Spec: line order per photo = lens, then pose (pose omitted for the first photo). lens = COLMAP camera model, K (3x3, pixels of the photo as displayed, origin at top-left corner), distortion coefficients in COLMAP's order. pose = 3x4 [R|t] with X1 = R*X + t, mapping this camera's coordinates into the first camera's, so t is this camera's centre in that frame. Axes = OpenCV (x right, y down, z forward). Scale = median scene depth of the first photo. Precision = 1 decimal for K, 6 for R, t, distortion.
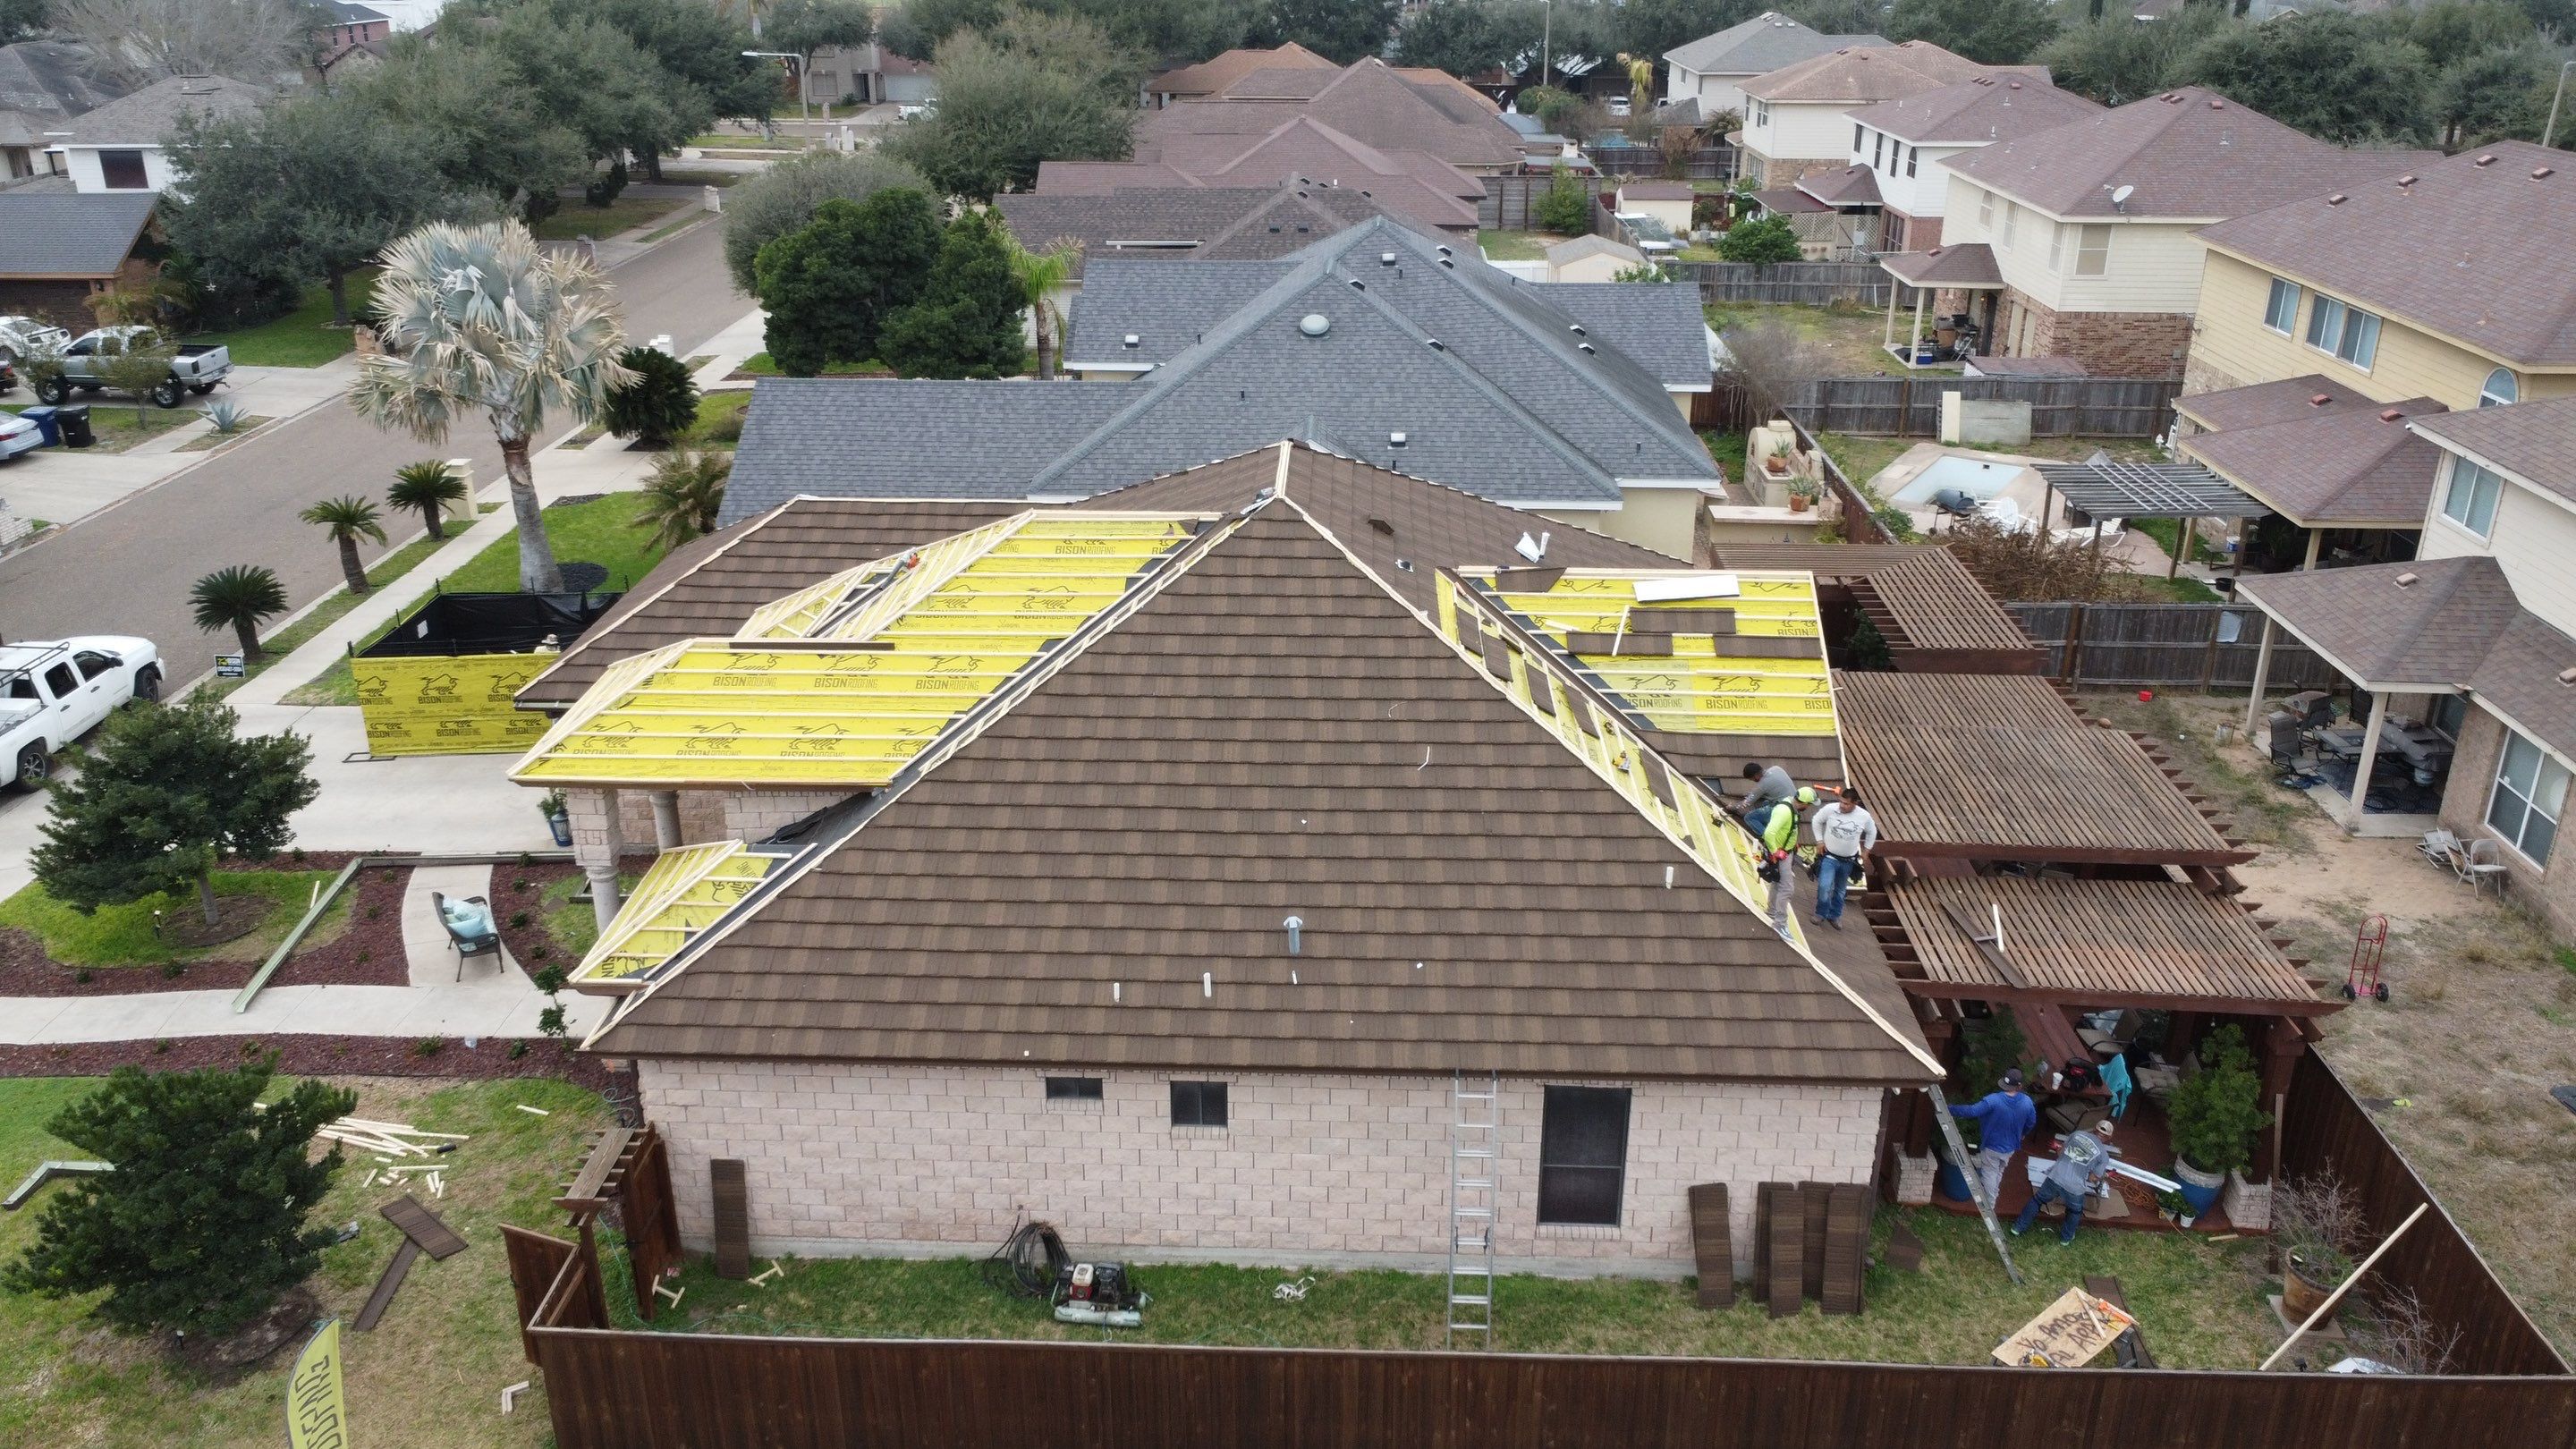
lens RADIAL K [[1947.4, 0, 1292.4], [0, 1947.4, 720.7], [0, 0, 1]] dist [0.006869, -0.011203]
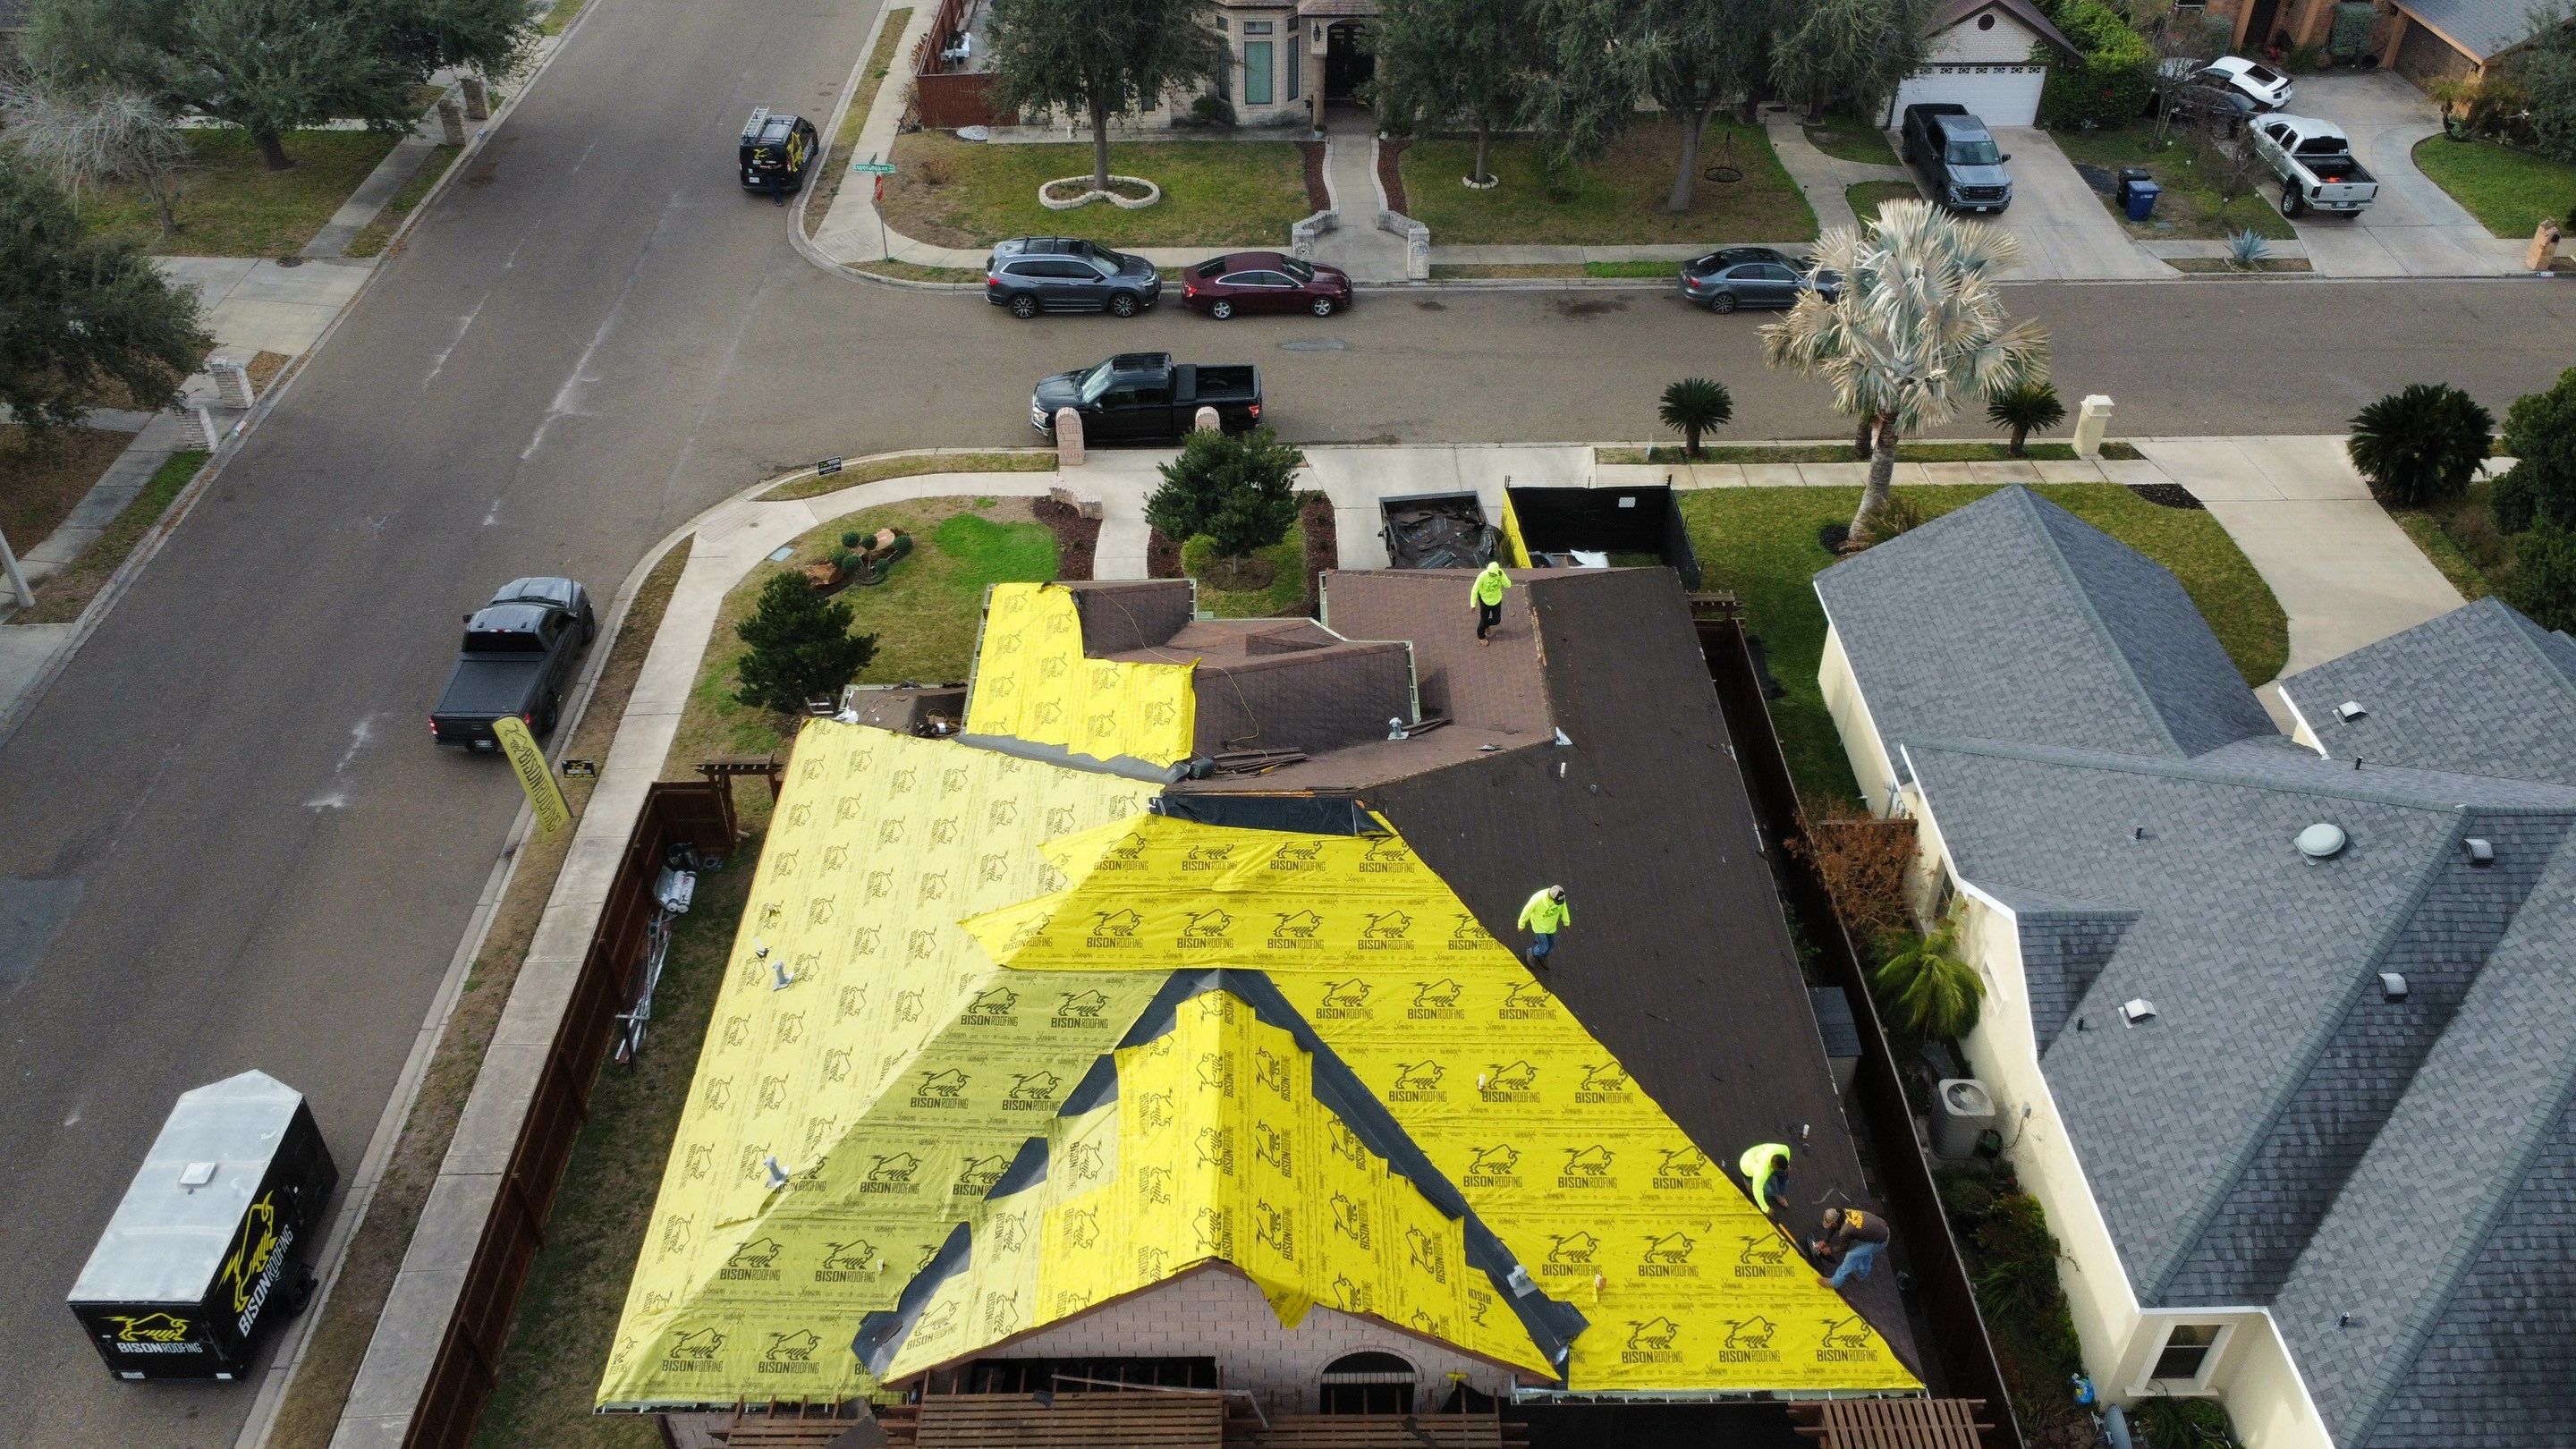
lens RADIAL K [[1947.4, 0, 1283.5], [0, 1947.4, 701.3], [0, 0, 1]] dist [0.006869, -0.011203]
pose [[0.051785, 0.611341, -0.789671, 0.747847], [-0.385645, 0.741637, 0.548864, -0.699914], [0.921193, 0.276110, 0.274166, 0.657866]]
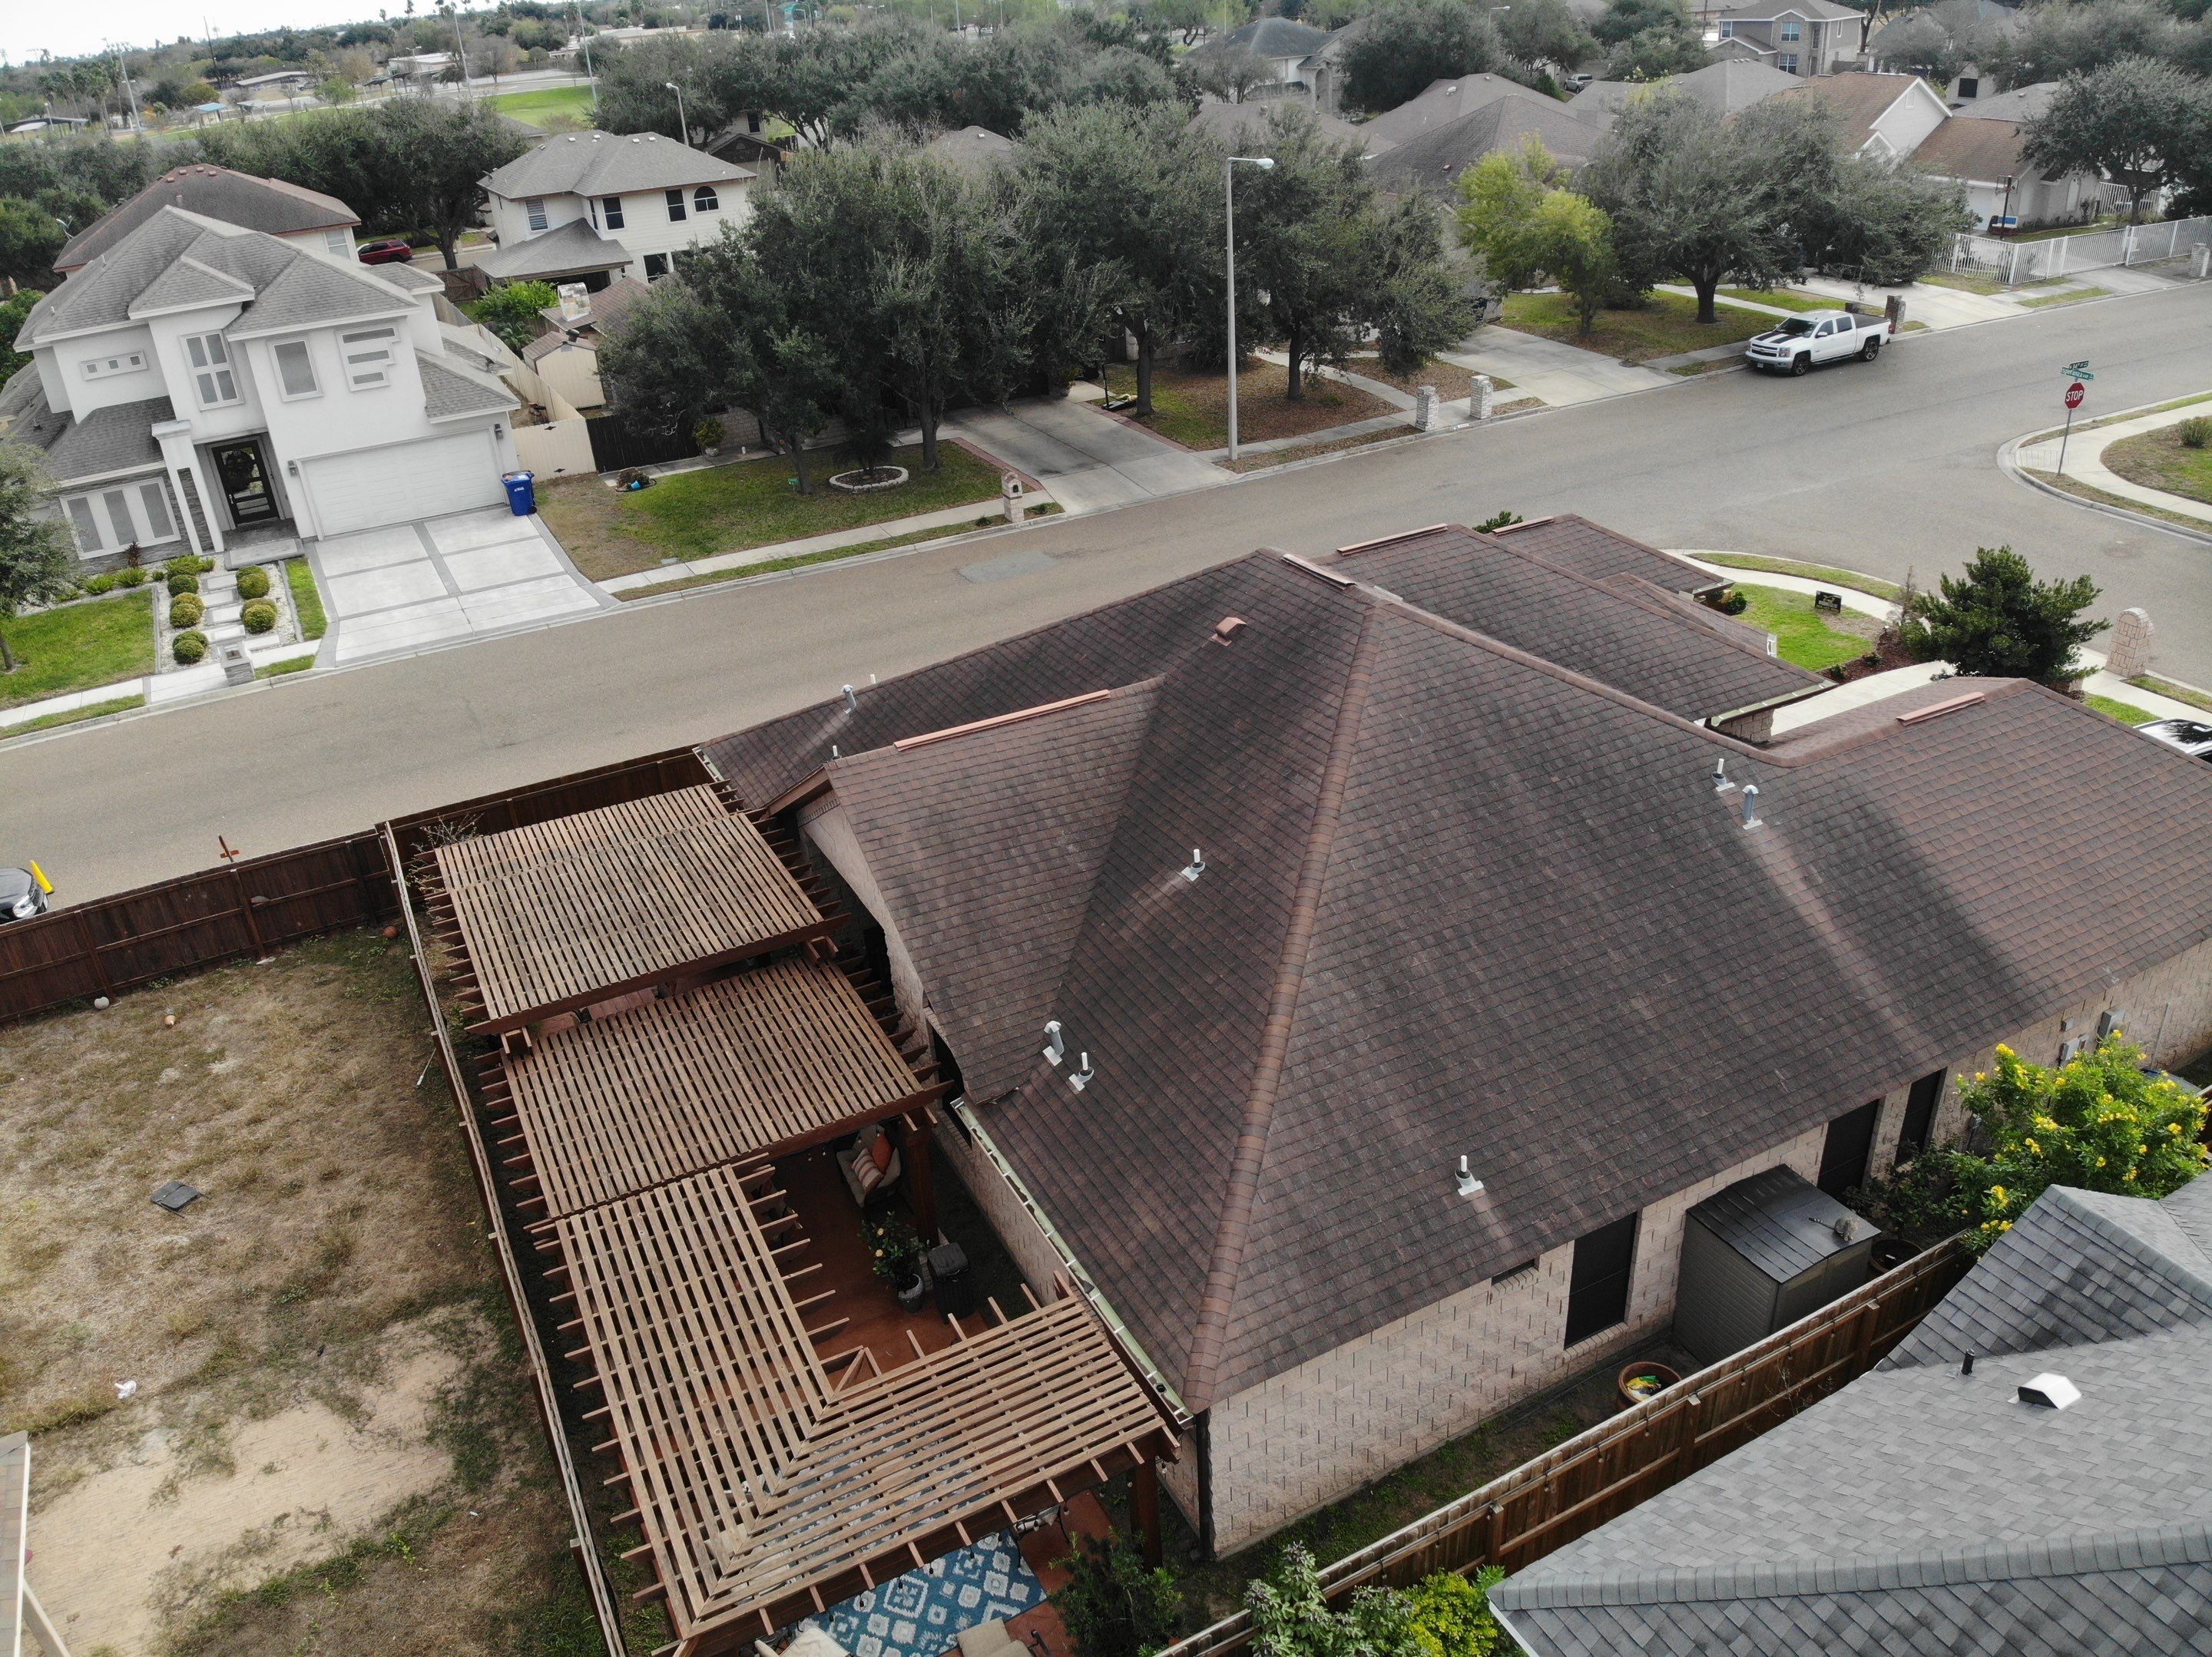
lens RADIAL K [[1634.3, 0, 1108.3], [0, 1634.3, 833.8], [0, 0, 1]] dist [0.043004, -0.141373]
pose [[-0.867499, 0.279600, -0.411423, 0.440555], [-0.133791, 0.665461, 0.734345, -0.596065], [0.479109, 0.692088, -0.539879, 1.393256]]
